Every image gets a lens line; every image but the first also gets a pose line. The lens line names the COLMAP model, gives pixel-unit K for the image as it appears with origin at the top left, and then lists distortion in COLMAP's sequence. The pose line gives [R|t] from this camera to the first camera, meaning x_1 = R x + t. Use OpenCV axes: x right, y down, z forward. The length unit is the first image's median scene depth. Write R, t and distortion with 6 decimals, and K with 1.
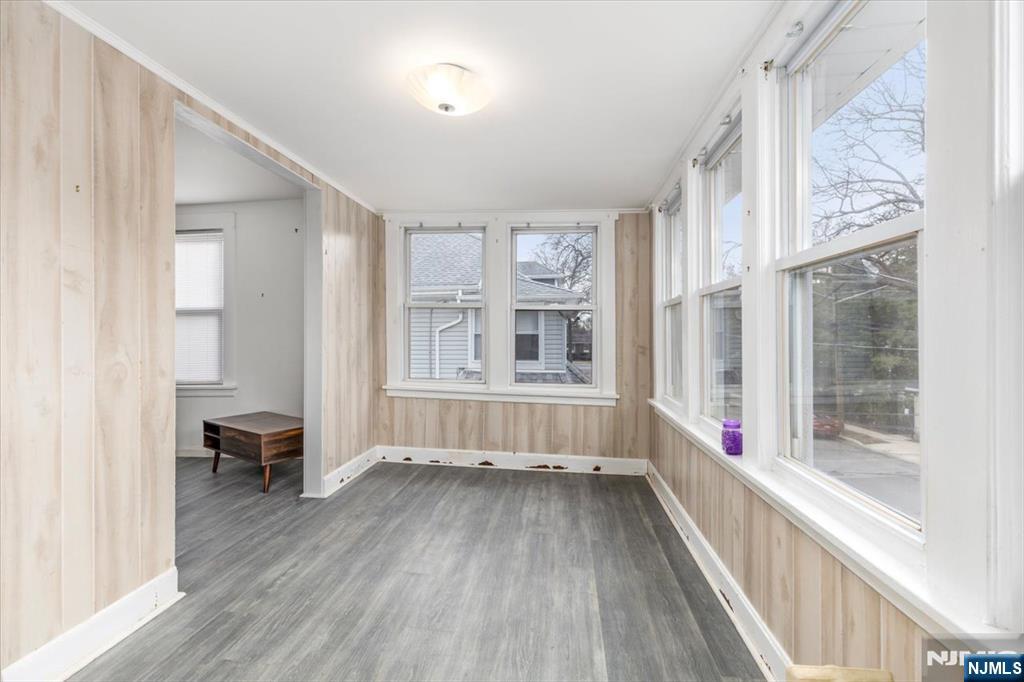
lens RADIAL K [[468.9, 0, 511.4], [0, 468.9, 334.6], [0, 0, 1]] dist [0.004133, 0.000005]
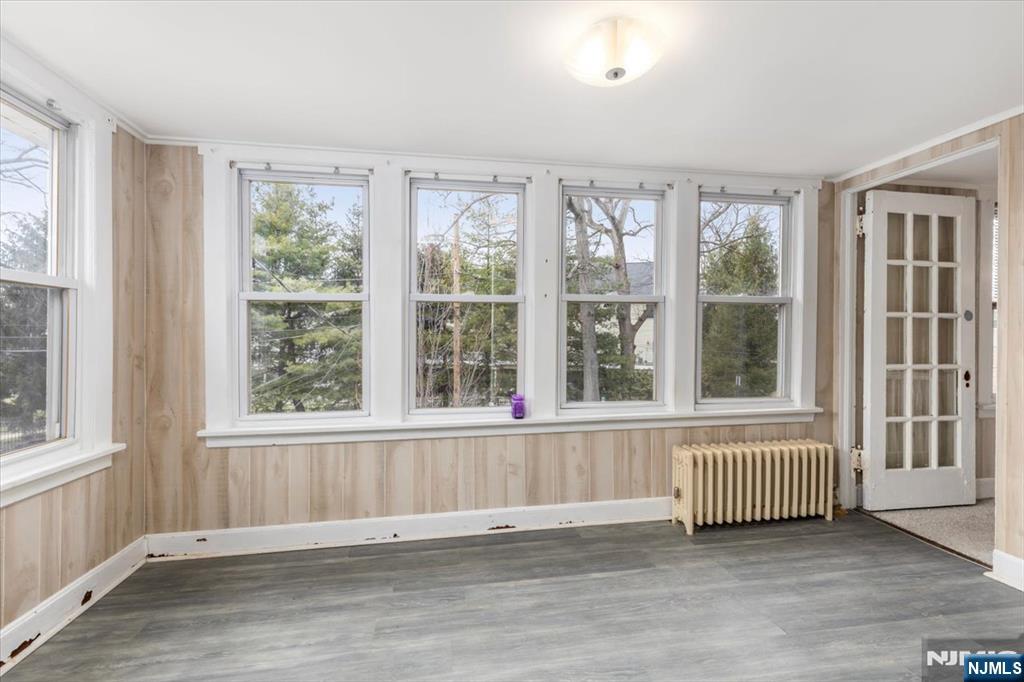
lens RADIAL K [[468.9, 0, 511.4], [0, 468.9, 334.6], [0, 0, 1]] dist [0.004133, 0.000005]
pose [[-0.280306, -0.005374, 0.959896, -0.553505], [0.002275, 0.999978, 0.006263, -0.006659], [-0.959908, 0.003939, -0.280288, 0.867482]]
